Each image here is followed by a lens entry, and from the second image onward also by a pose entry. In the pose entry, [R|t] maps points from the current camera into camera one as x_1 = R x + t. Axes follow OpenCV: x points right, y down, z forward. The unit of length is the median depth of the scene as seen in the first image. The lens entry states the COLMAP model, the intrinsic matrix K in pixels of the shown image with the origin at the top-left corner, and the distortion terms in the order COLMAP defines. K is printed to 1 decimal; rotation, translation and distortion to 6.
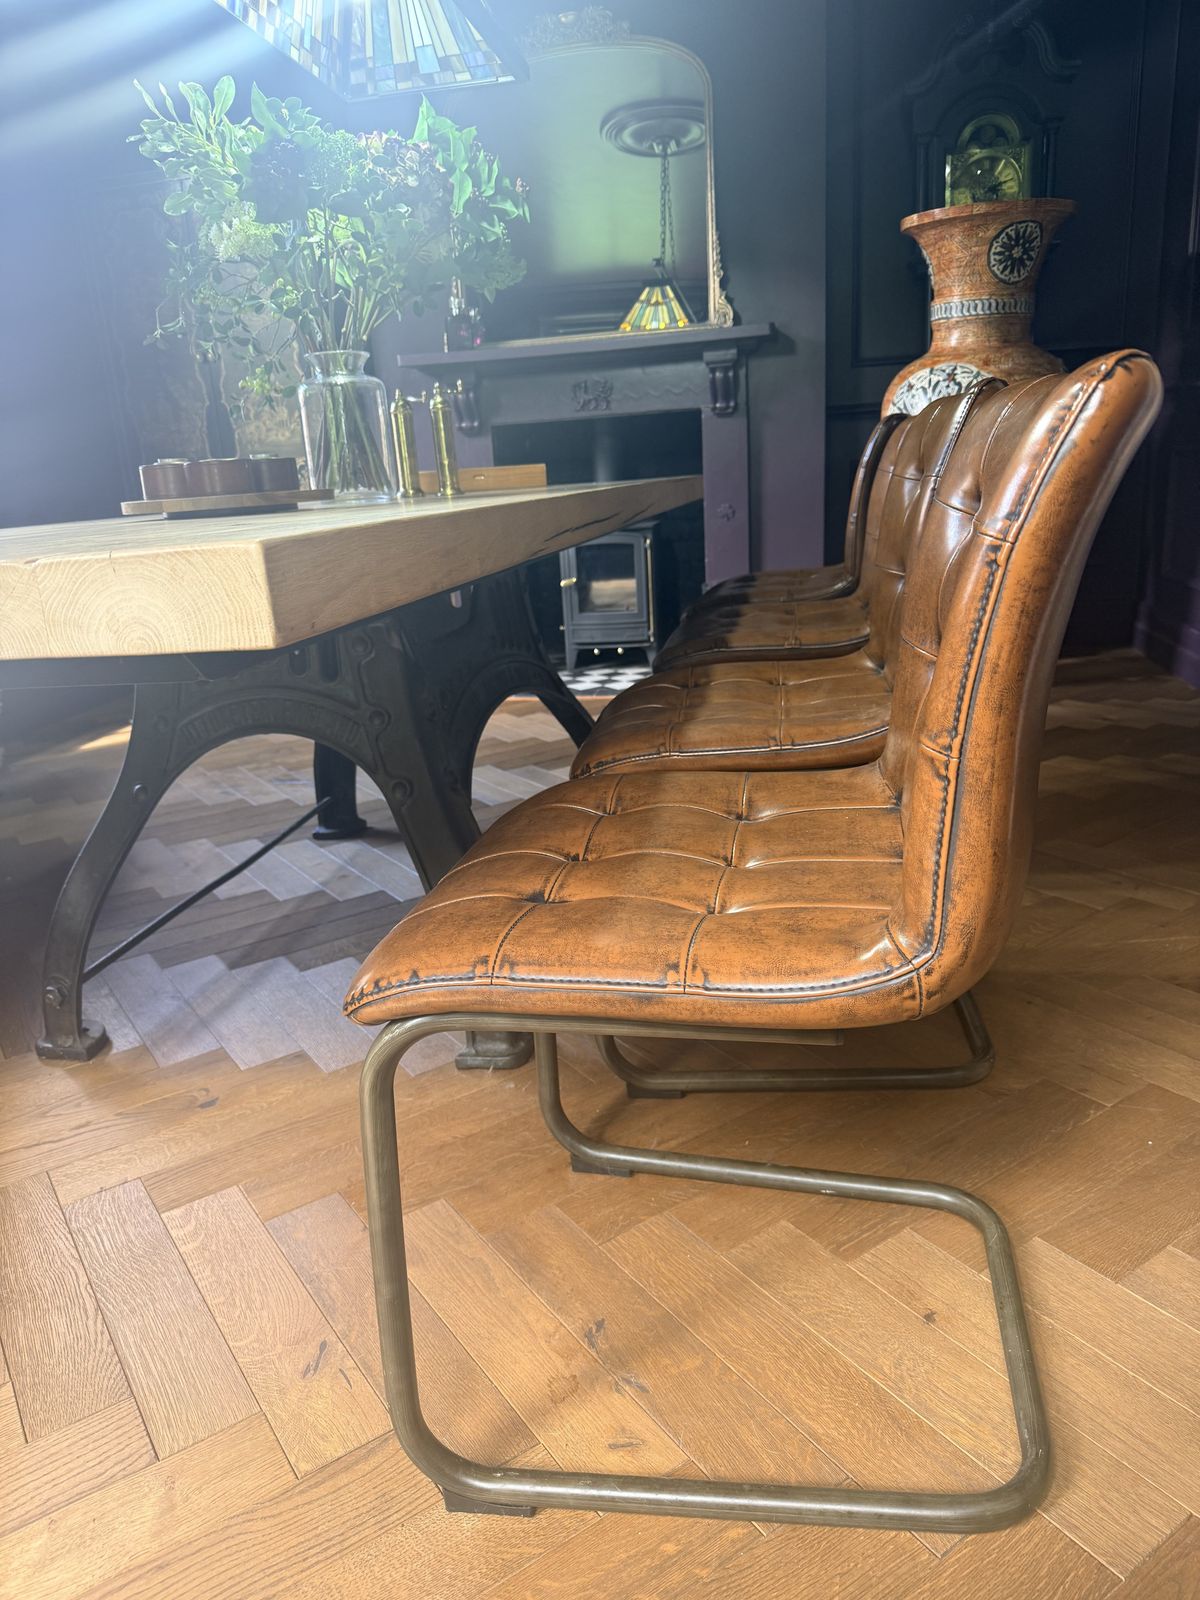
lens RADIAL K [[1138.3, 0, 595.1], [0, 1138.3, 797.8], [0, 0, 1]] dist [0.011610, -0.021534]
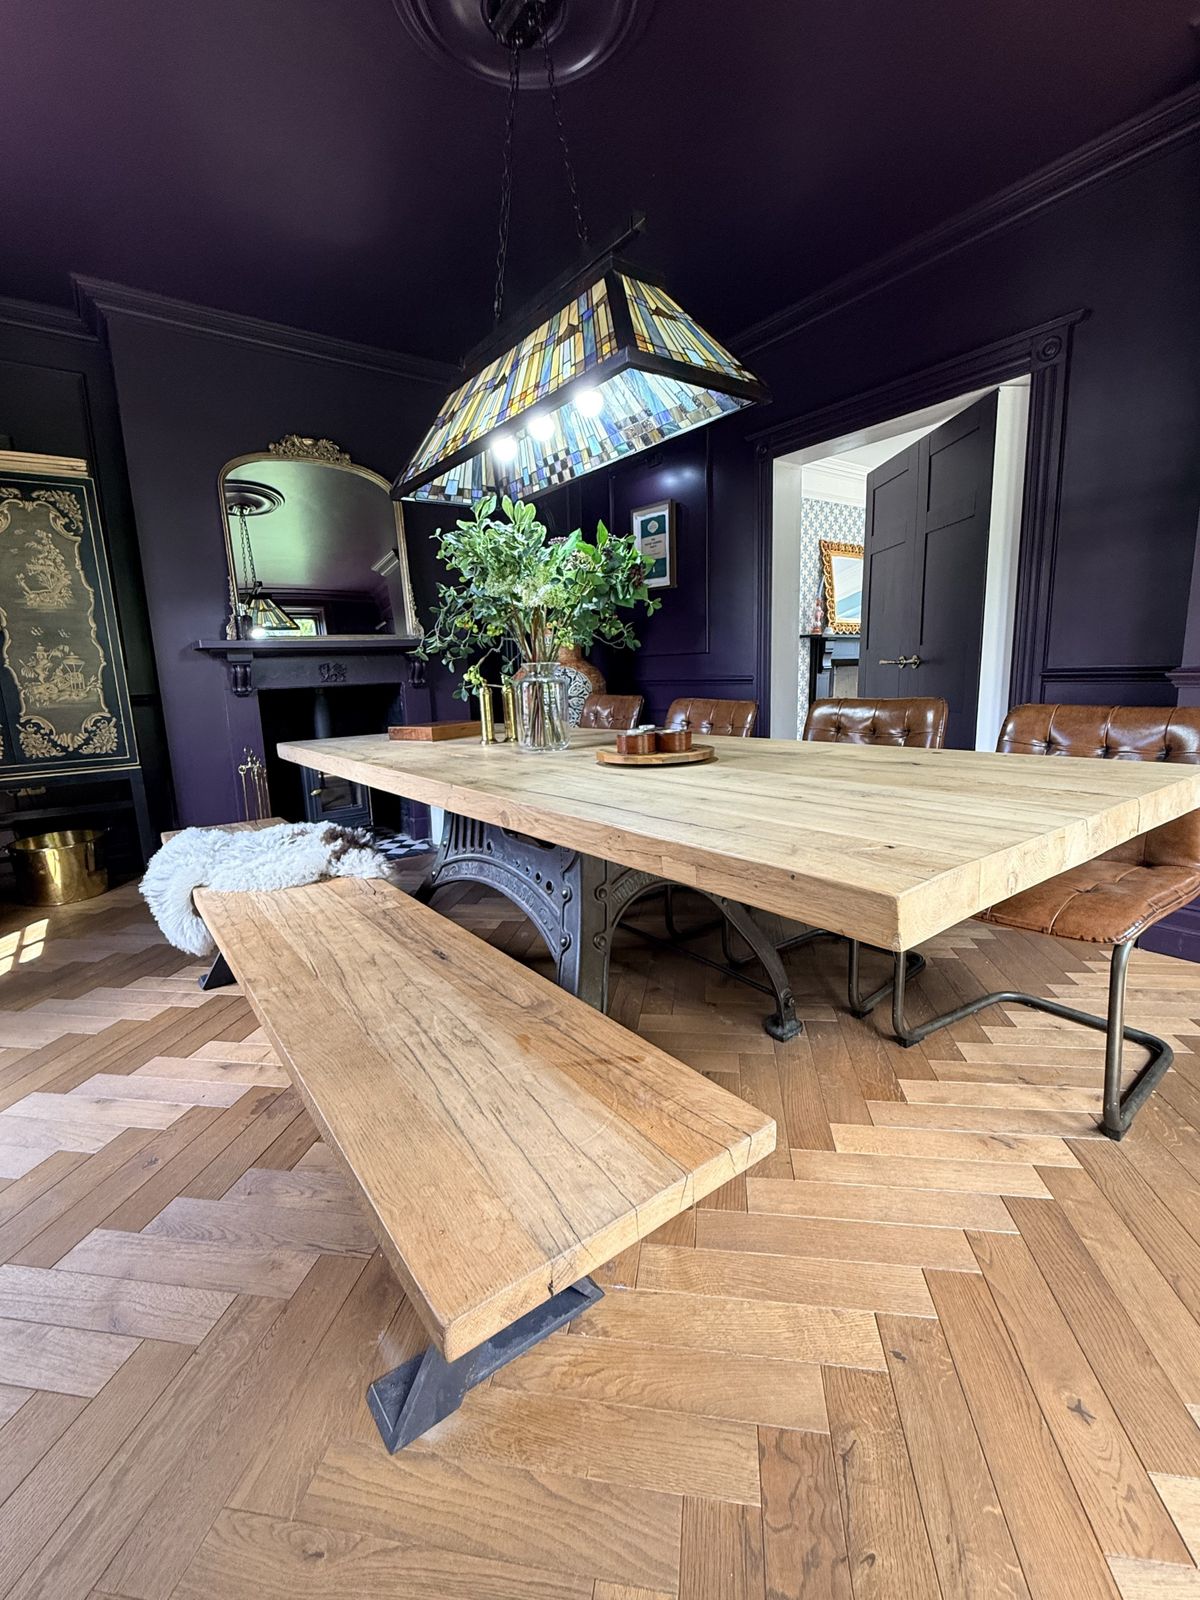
lens RADIAL K [[695.5, 0, 600.0], [0, 695.5, 800.0], [0, 0, 1]] dist [-0.001641, 0.000601]
pose [[0.687930, -0.096092, 0.719388, -0.933016], [0.201630, 0.977482, -0.062246, -0.117530], [-0.697207, 0.187871, 0.691814, 0.286367]]
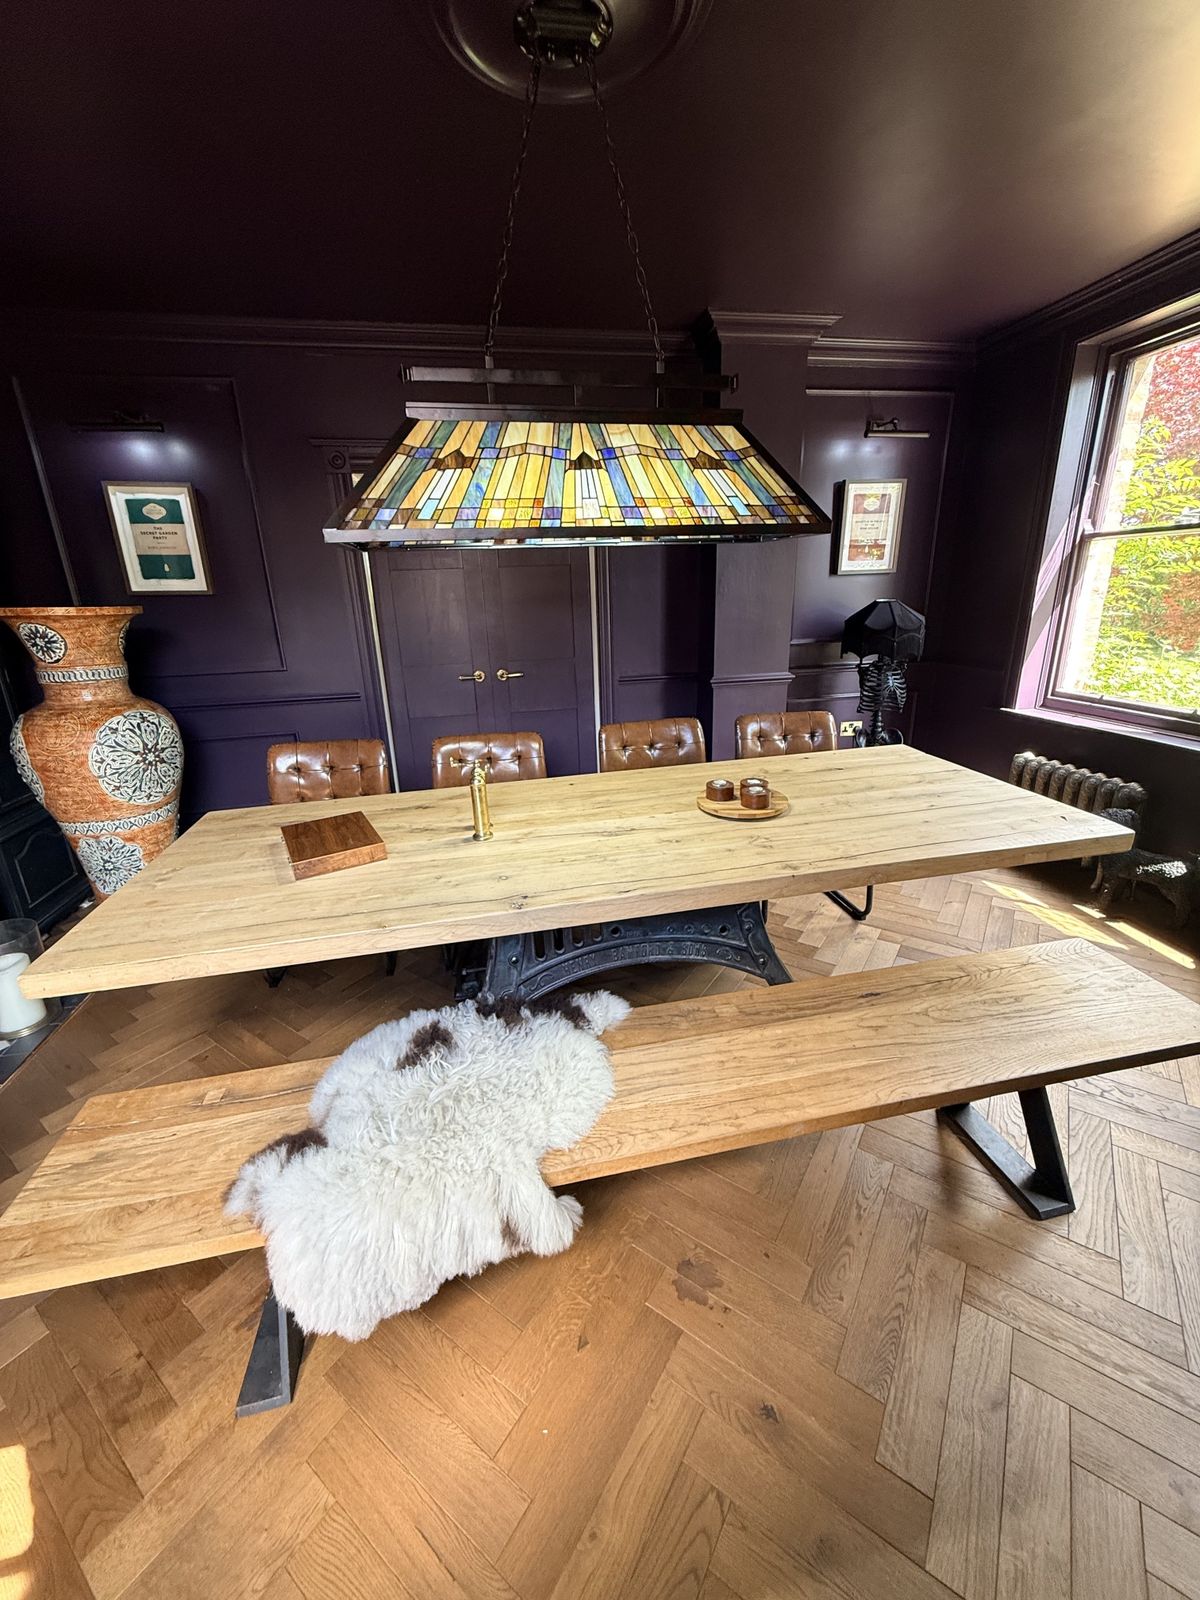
lens RADIAL K [[632.7, 0, 599.6], [0, 632.7, 797.0], [0, 0, 1]] dist [-0.001263, 0.000403]
pose [[-0.361117, -0.223886, 0.905246, -1.116935], [0.320436, 0.881848, 0.345926, -0.653714], [-0.875737, 0.414993, -0.246709, 1.280928]]
